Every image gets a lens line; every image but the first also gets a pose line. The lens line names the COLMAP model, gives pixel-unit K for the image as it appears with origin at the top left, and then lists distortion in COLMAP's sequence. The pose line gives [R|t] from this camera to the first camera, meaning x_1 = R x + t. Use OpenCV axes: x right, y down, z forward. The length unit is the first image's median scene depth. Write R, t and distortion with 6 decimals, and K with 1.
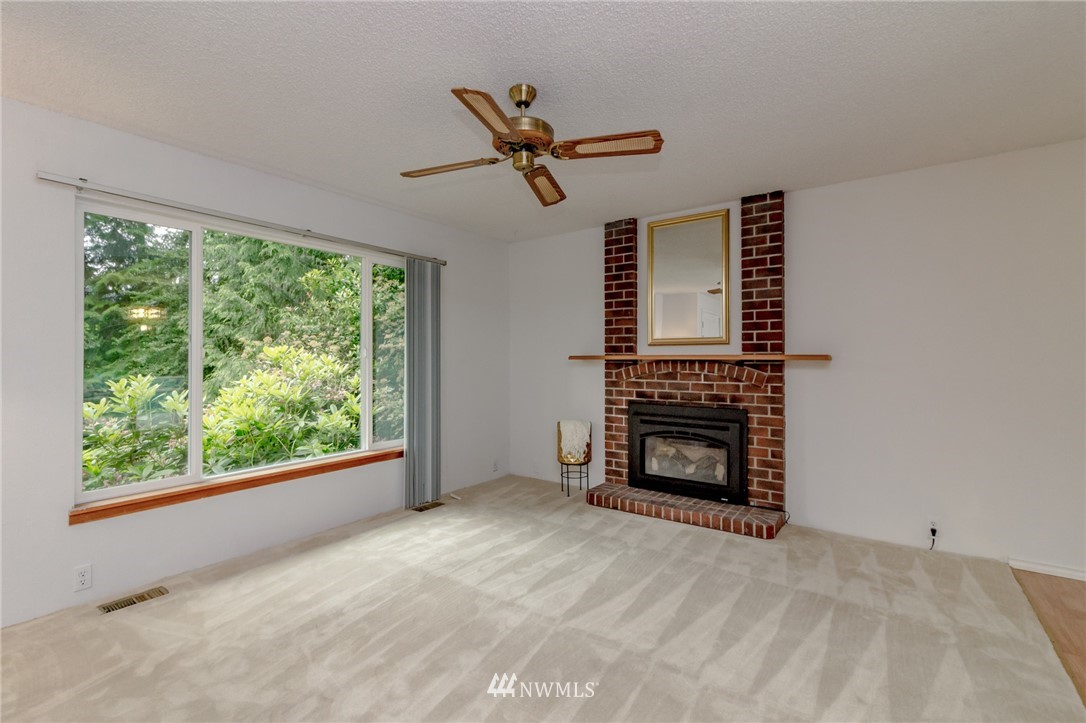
lens RADIAL K [[487.8, 0, 535.6], [0, 487.8, 355.4], [0, 0, 1]] dist [0.002933, 0.000194]
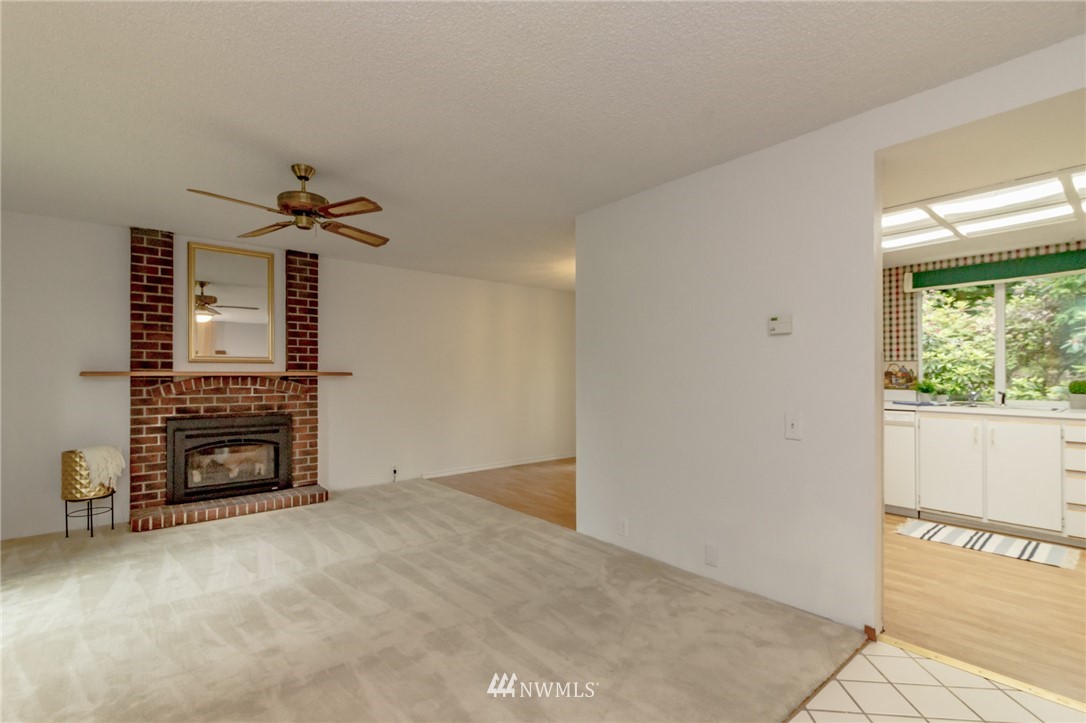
lens RADIAL K [[494.6, 0, 550.0], [0, 494.6, 375.3], [0, 0, 1]] dist [0.001338, 0.000119]
pose [[0.224662, 0.001795, 0.974435, -0.689009], [-0.002864, 0.999995, -0.001182, 0.007389], [-0.974432, -0.002525, 0.224666, 0.034182]]
